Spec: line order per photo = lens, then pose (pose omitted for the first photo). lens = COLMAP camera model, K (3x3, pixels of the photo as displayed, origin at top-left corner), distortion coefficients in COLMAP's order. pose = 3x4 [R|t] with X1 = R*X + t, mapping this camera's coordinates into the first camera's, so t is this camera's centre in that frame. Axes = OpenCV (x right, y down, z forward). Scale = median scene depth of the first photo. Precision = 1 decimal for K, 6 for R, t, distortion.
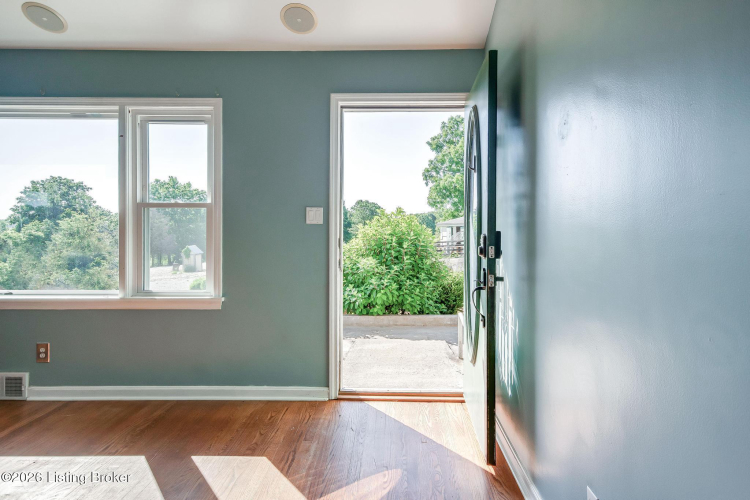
lens RADIAL K [[419.7, 0, 382.9], [0, 419.7, 238.6], [0, 0, 1]] dist [0.029756, 0.000903]
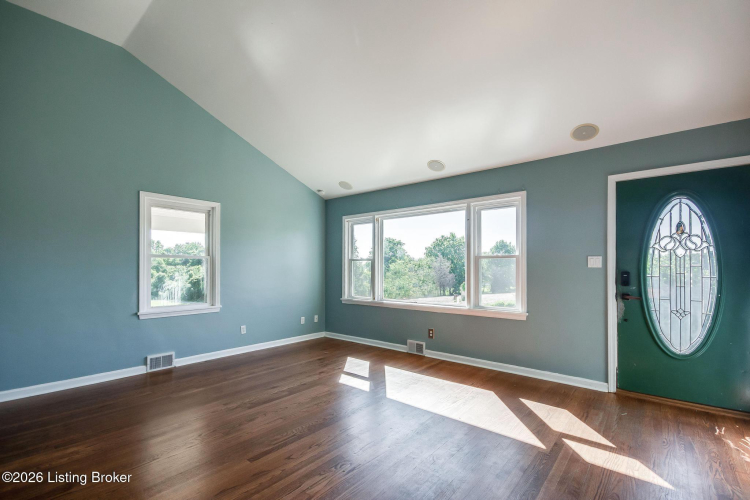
lens RADIAL K [[331.4, 0, 372.2], [0, 331.4, 266.2], [0, 0, 1]] dist [0.012126, -0.007724]
pose [[0.775483, -0.007293, -0.631327, -0.035286], [-0.002453, 0.999891, -0.014564, -0.019843], [0.631364, 0.012843, 0.775380, -0.346957]]
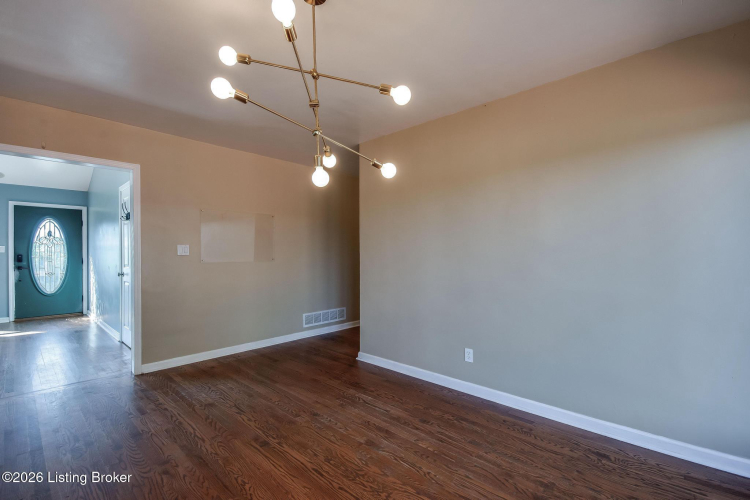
lens RADIAL K [[331.4, 0, 377.9], [0, 331.4, 255.2], [0, 0, 1]] dist [0.012126, -0.007724]
pose [[0.669382, -0.009738, 0.742854, -0.120687], [0.009108, 0.999947, 0.004900, -0.007637], [-0.742862, 0.003486, 0.669435, -1.854077]]
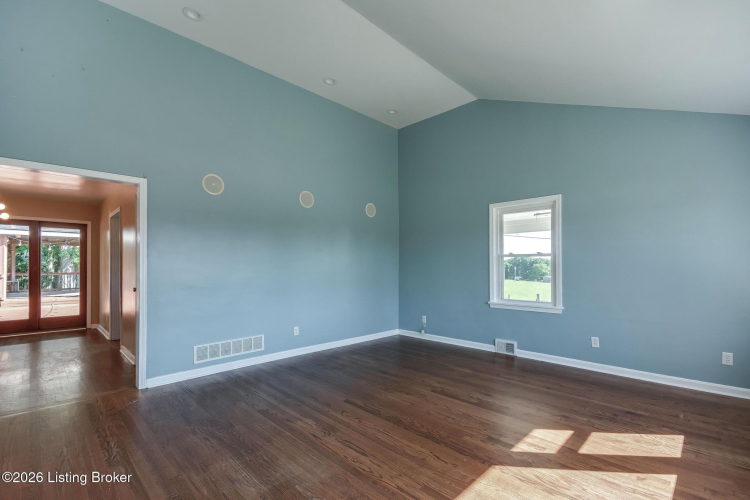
lens RADIAL K [[331.4, 0, 379.4], [0, 331.4, 262.9], [0, 0, 1]] dist [0.012126, -0.007724]
pose [[-0.682455, -0.012826, -0.730815, -0.014395], [-0.004319, 0.999899, -0.013516, -0.021204], [0.730915, -0.006068, -0.682442, 0.751616]]
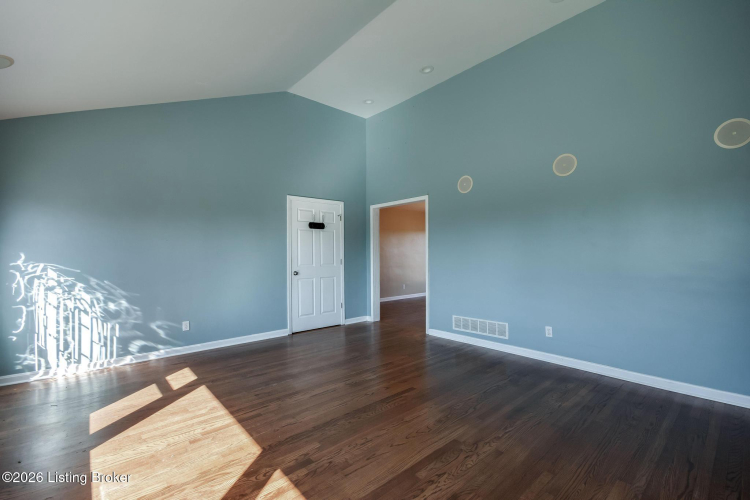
lens RADIAL K [[331.4, 0, 379.2], [0, 331.4, 254.0], [0, 0, 1]] dist [0.012126, -0.007724]
pose [[-0.685607, 0.002124, 0.727968, -1.281799], [0.006597, 0.999973, 0.003296, -0.027150], [-0.727942, 0.007062, -0.685603, 0.749246]]
